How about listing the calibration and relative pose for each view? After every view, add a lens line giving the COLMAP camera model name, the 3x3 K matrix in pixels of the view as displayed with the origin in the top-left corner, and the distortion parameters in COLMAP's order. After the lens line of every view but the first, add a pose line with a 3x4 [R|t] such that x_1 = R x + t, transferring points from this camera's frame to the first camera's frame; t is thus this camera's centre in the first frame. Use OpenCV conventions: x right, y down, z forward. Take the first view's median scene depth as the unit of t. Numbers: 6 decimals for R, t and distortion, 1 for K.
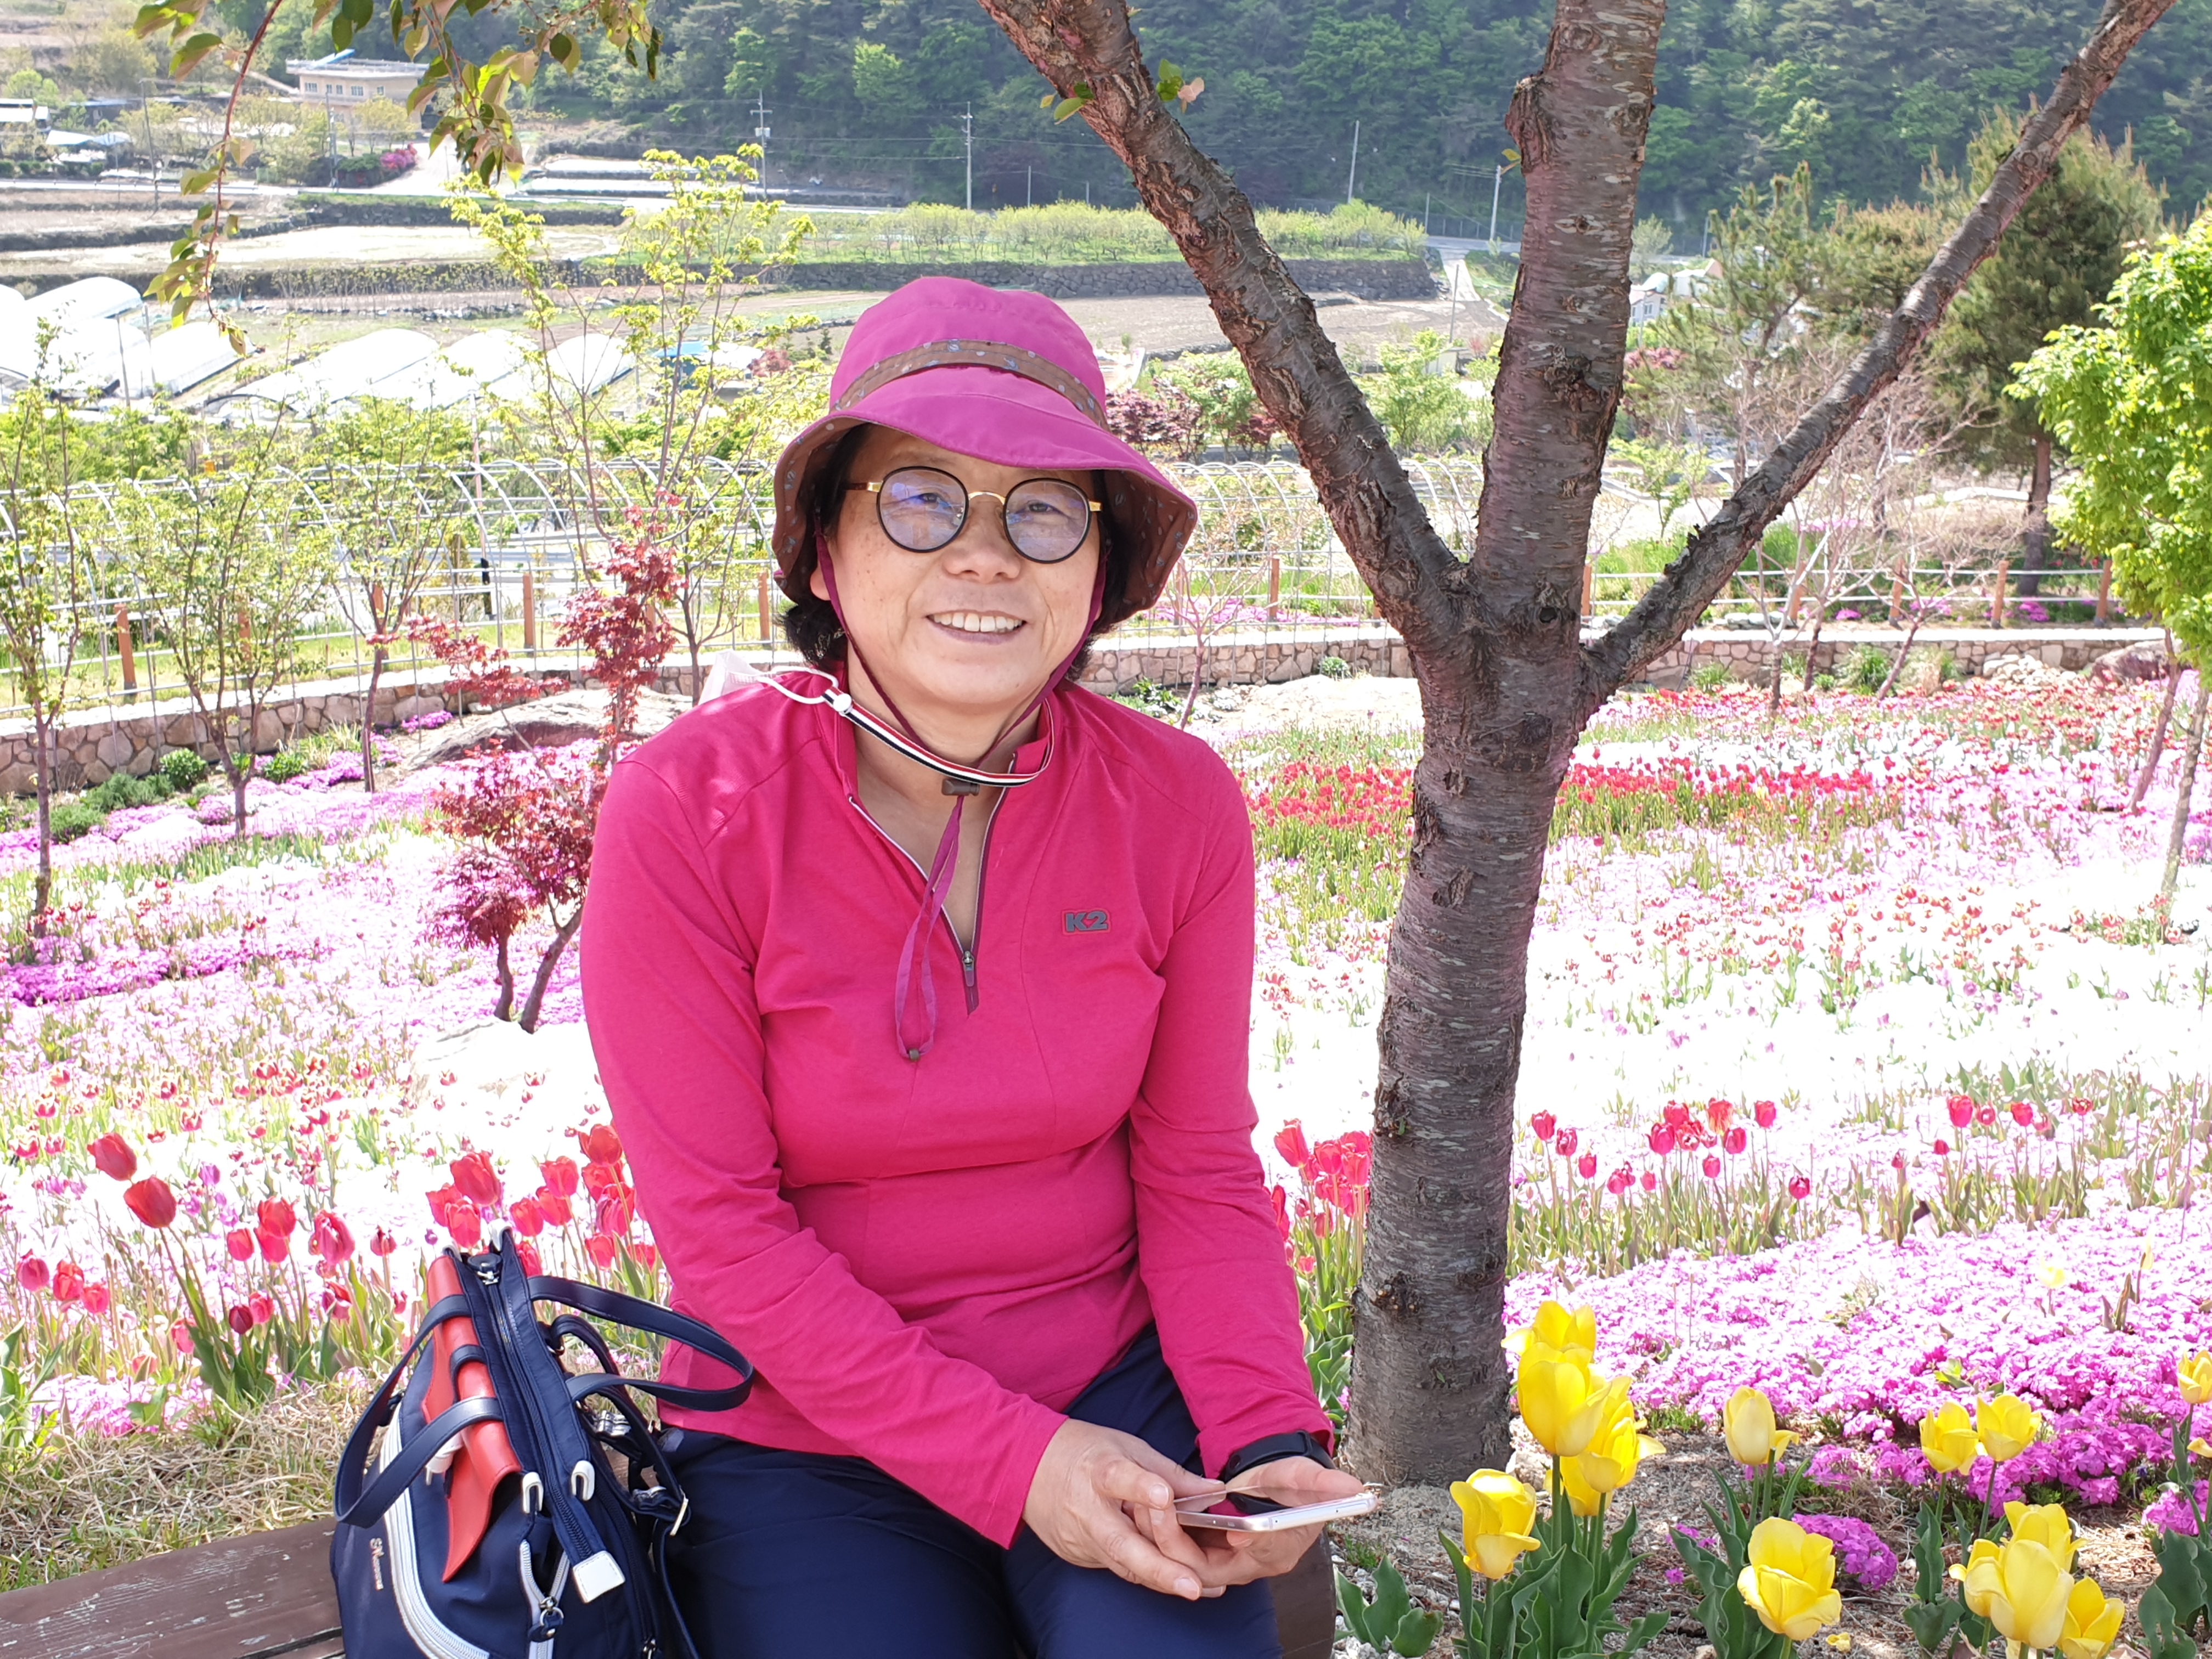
lens RADIAL K [[2273.2, 0, 1104.9], [0, 2273.2, 828.0], [0, 0, 1]] dist [0.000145, 0.000000]
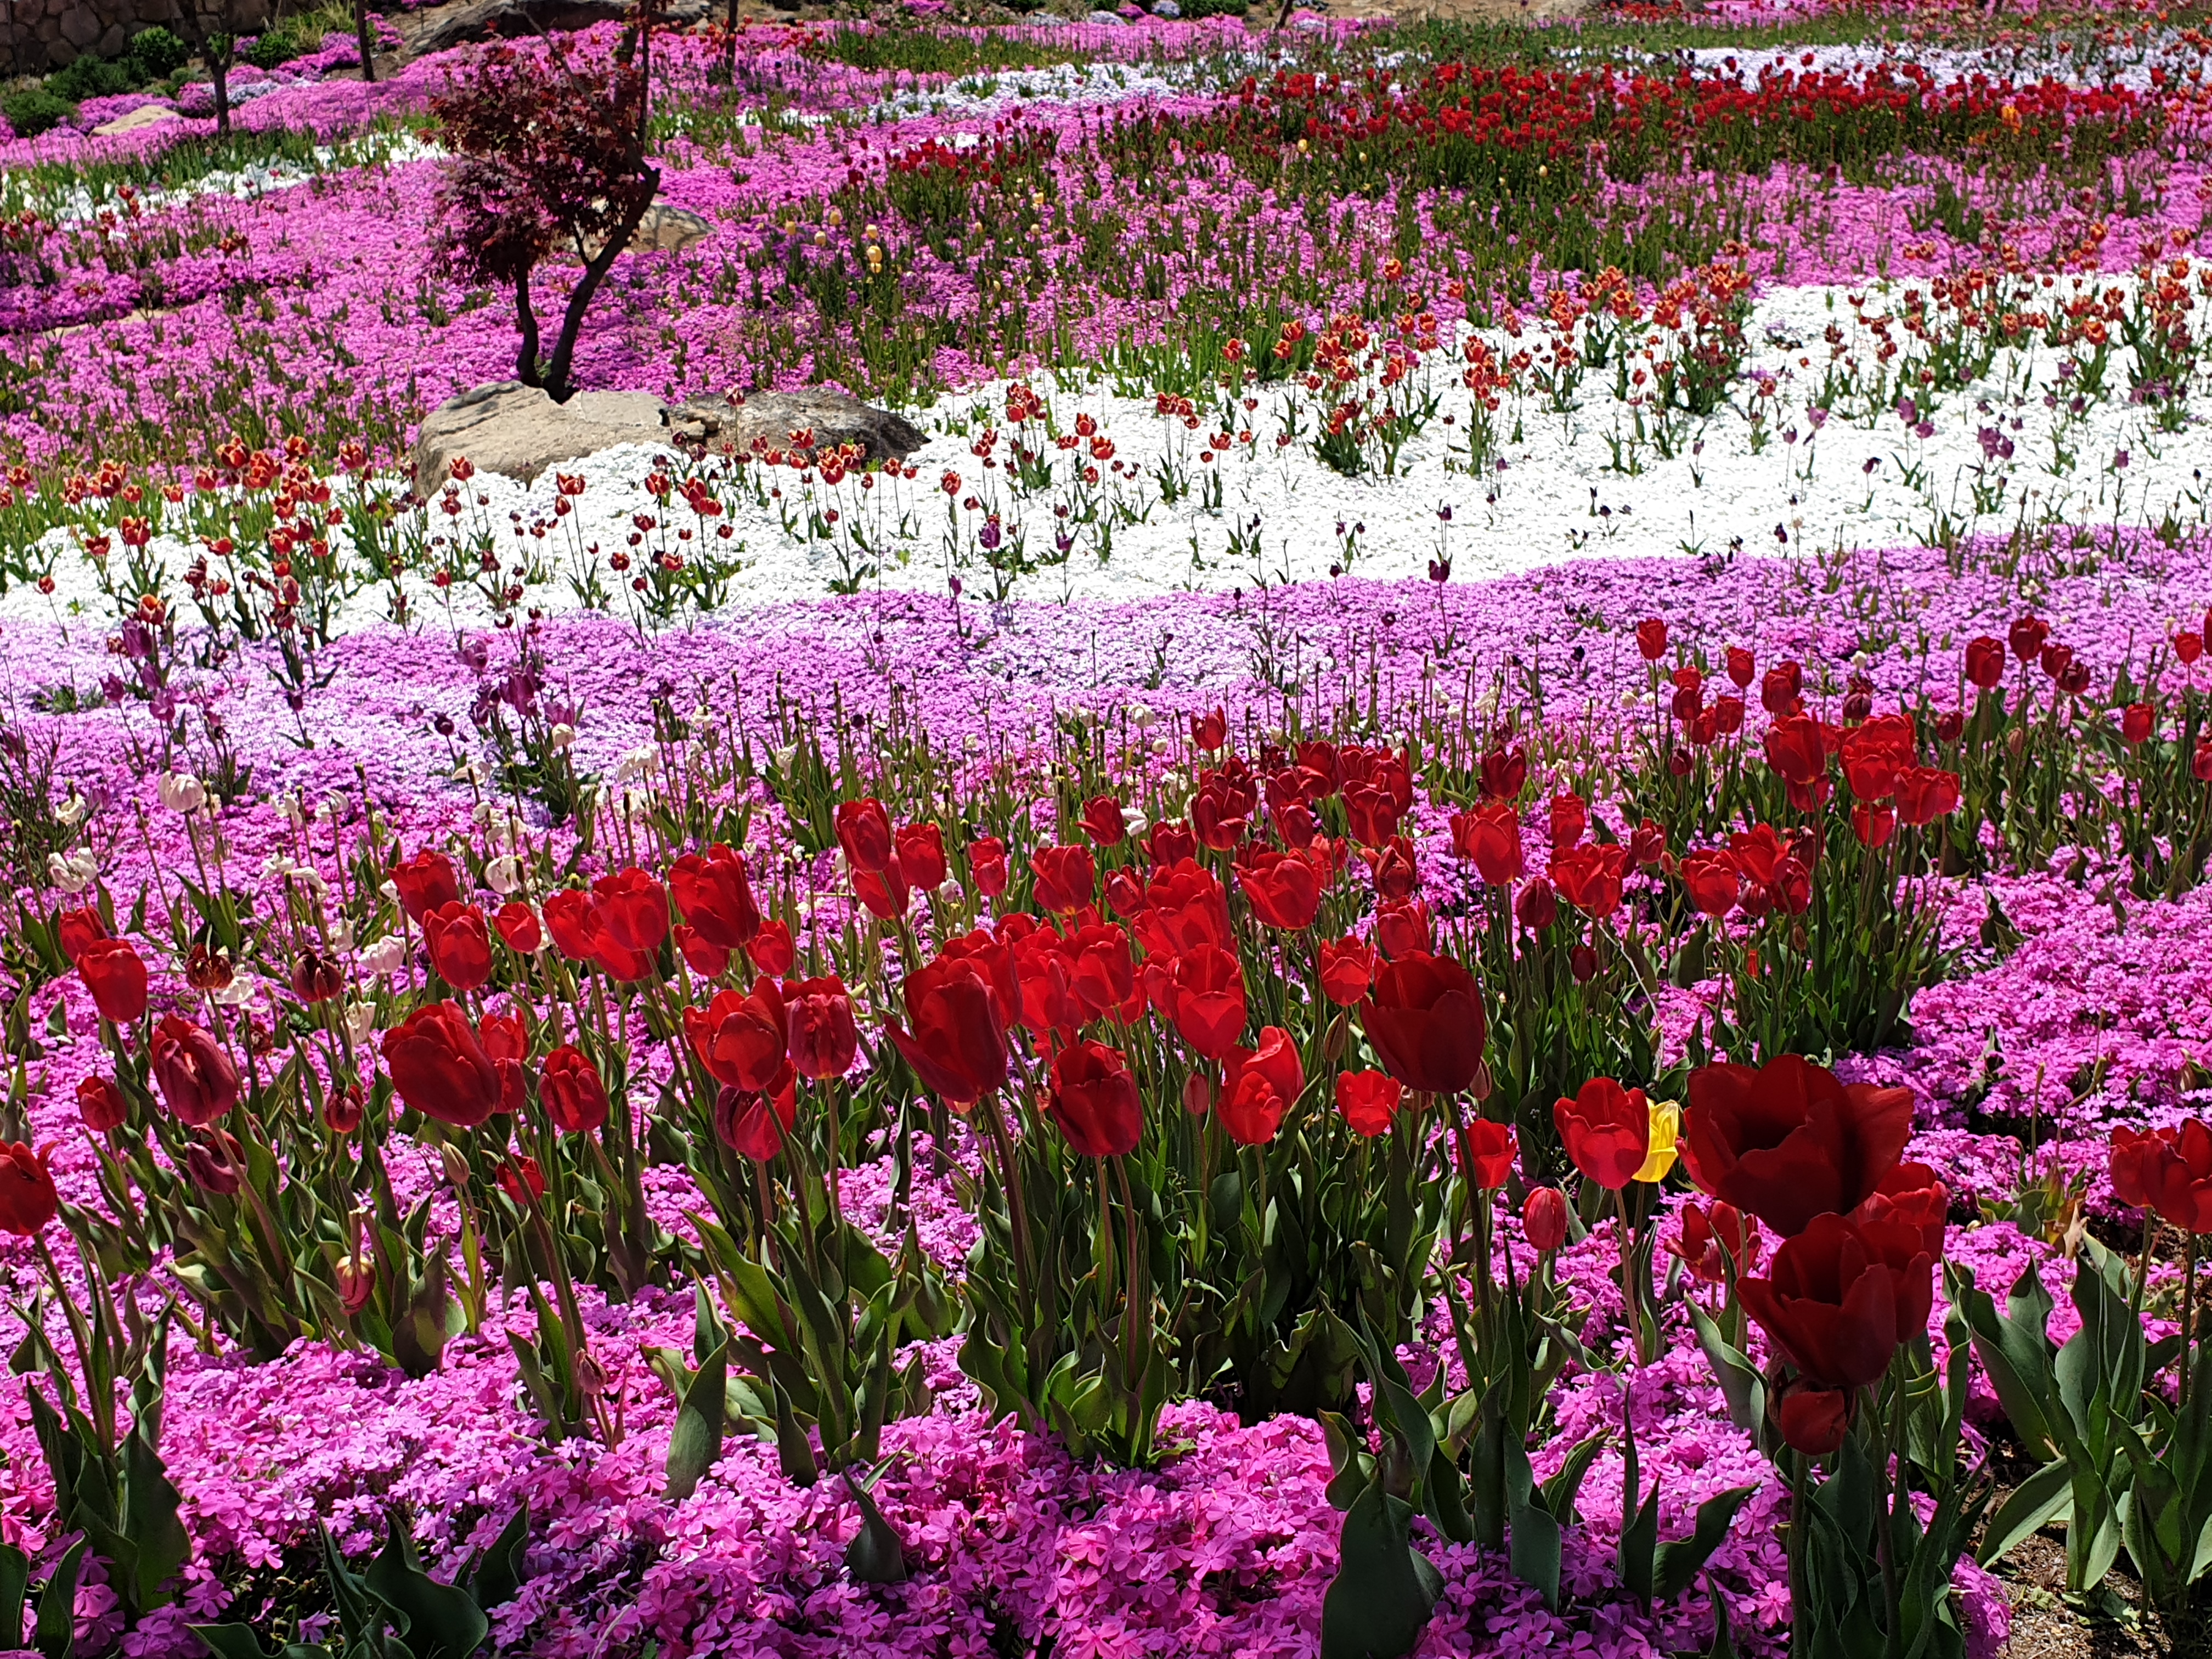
lens RADIAL K [[2273.2, 0, 1106.9], [0, 2273.2, 827.8], [0, 0, 1]] dist [0.000145, 0.000000]
pose [[0.999695, 0.020708, -0.013428, -0.029047], [-0.015843, 0.955619, 0.294179, -0.004926], [0.018924, -0.293876, 0.955656, 0.122914]]
